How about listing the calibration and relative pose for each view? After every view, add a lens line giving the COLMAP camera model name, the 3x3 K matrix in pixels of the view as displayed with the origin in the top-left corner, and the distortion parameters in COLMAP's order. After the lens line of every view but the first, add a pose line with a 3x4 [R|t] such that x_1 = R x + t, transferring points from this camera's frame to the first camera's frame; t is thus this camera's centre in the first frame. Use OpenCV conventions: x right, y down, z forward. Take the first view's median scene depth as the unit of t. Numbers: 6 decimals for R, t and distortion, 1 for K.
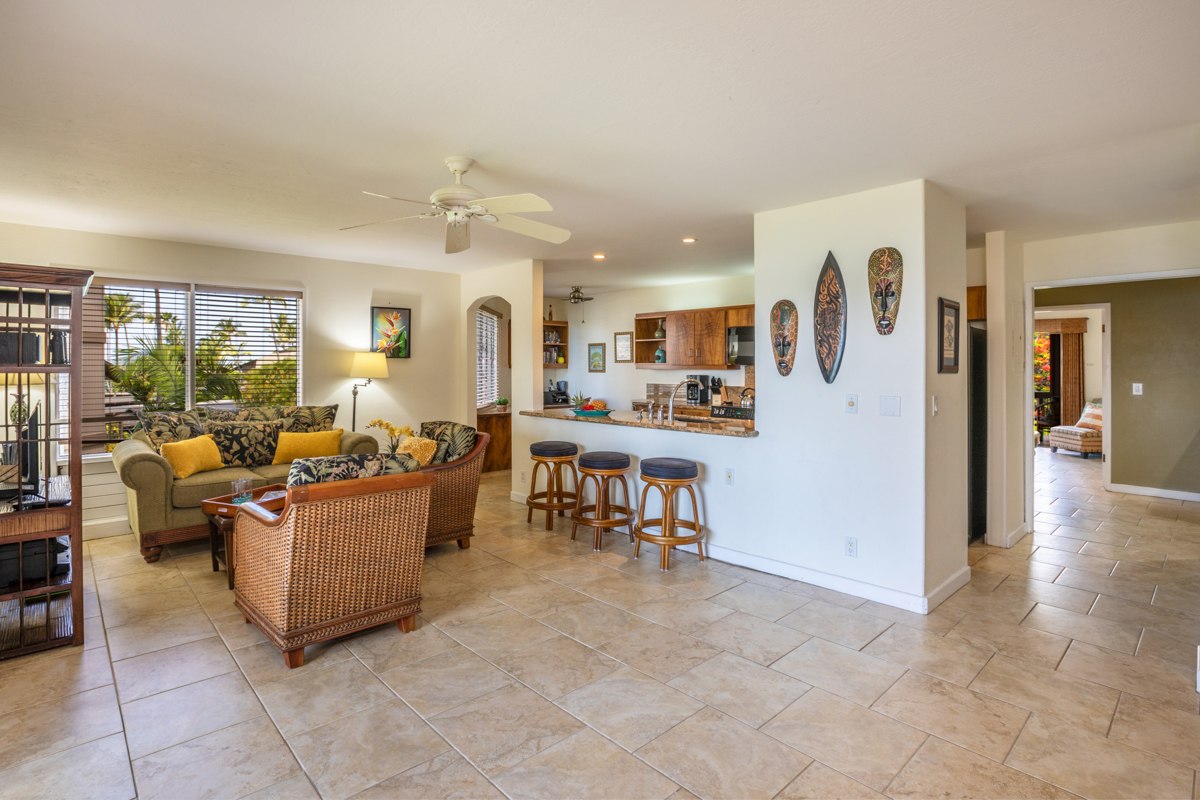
lens RADIAL K [[616.7, 0, 609.3], [0, 616.7, 363.3], [0, 0, 1]] dist [-0.000611, 0.001662]
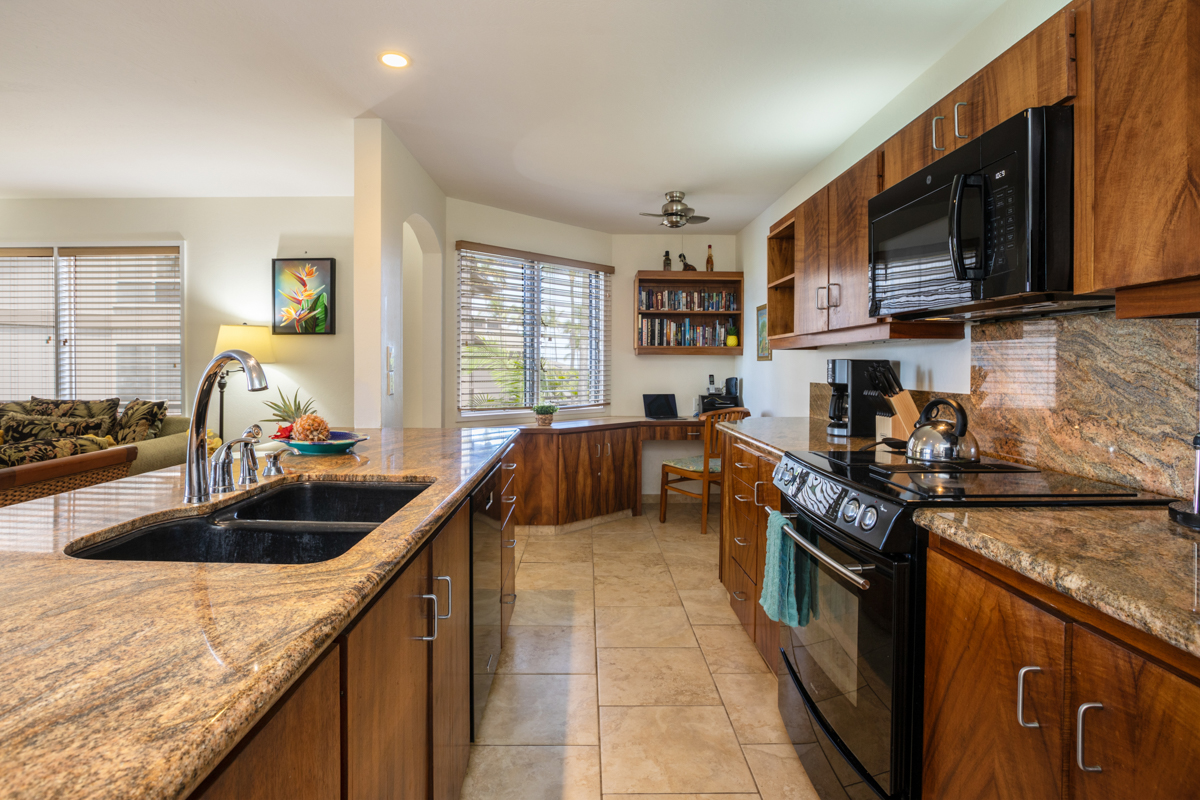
lens RADIAL K [[616.7, 0, 576.8], [0, 616.7, 372.1], [0, 0, 1]] dist [-0.000611, 0.001662]
pose [[0.710722, 0.005850, -0.703449, 0.272799], [0.002644, 0.999936, 0.010987, 0.021426], [0.703468, -0.009669, 0.710661, 0.611856]]
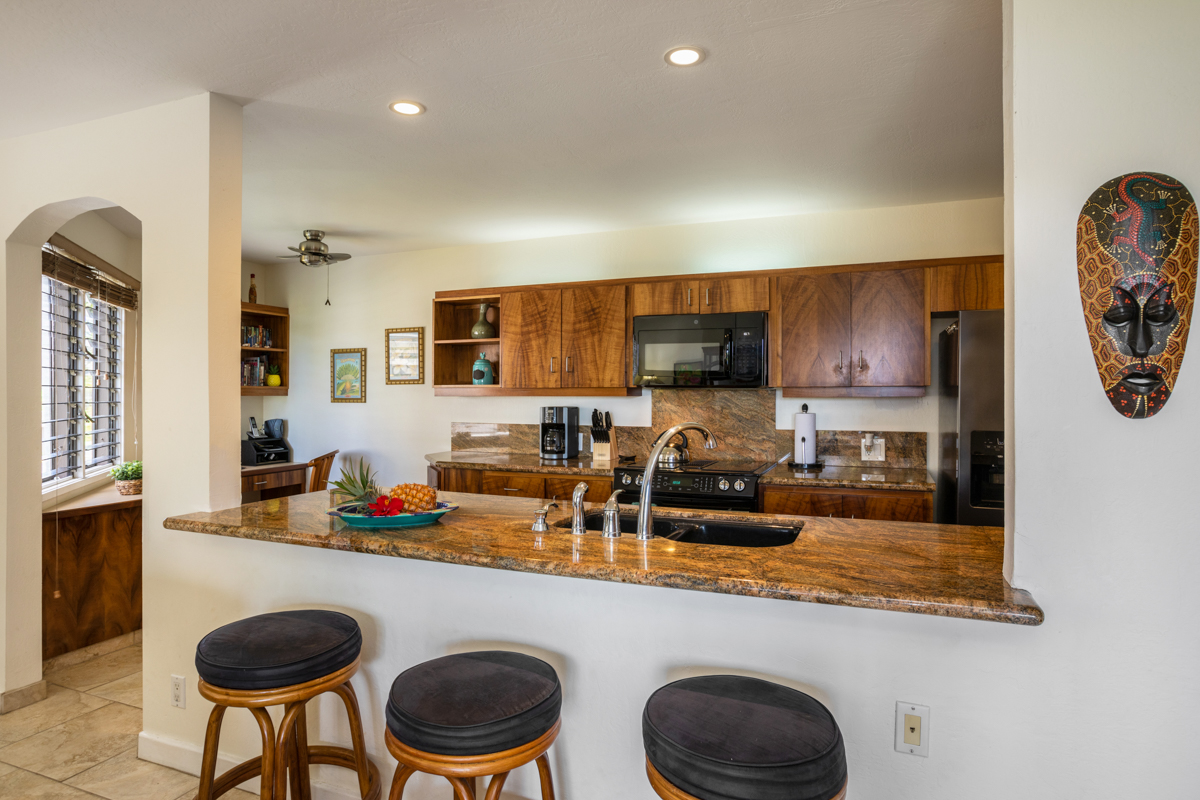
lens RADIAL K [[701.4, 0, 621.1], [0, 701.4, 379.7], [0, 0, 1]] dist [-0.020486, 0.004960]
pose [[0.920475, 0.005464, 0.390763, -0.047018], [0.000028, 0.999901, -0.014048, 0.004028], [-0.390802, 0.012942, 0.920384, 0.407873]]
